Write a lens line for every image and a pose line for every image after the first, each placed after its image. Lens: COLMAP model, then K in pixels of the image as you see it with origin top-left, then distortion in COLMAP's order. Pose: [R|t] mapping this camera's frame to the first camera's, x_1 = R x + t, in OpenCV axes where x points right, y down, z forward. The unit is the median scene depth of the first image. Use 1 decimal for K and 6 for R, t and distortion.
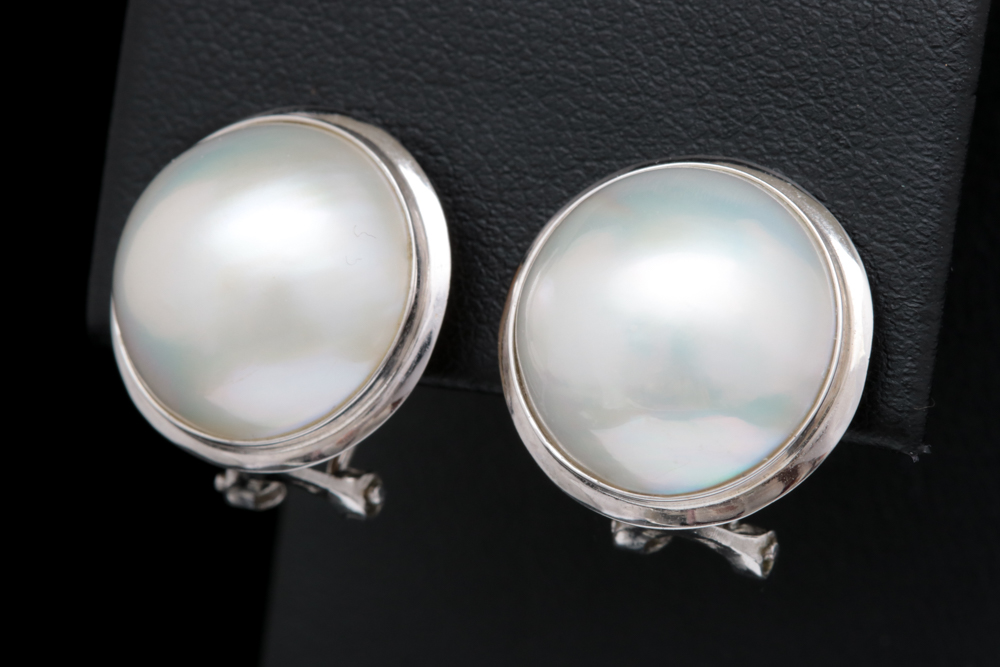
lens RADIAL K [[5637.4, 0, 500.0], [0, 5637.4, 332.0], [0, 0, 1]] dist [-0.174510, 0.000000]
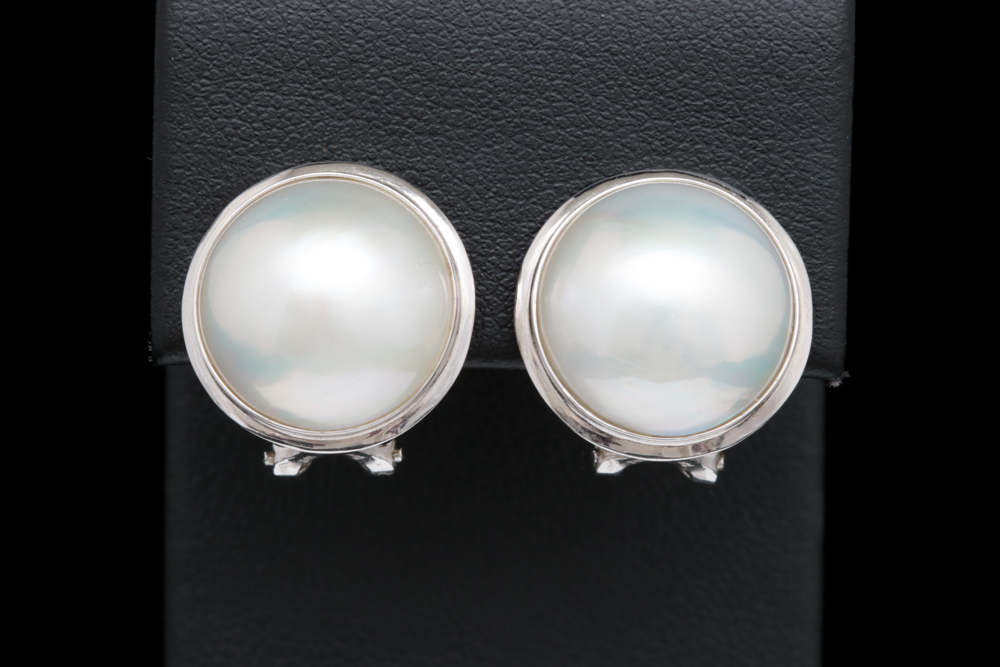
lens RADIAL K [[5637.4, 0, 500.1], [0, 5637.4, 334.8], [0, 0, 1]] dist [-0.174510, 0.000000]
pose [[0.973026, -0.109451, 0.203076, -0.264255], [0.105036, 0.993940, 0.032425, -0.038954], [-0.205395, -0.010220, 0.978626, -0.265153]]
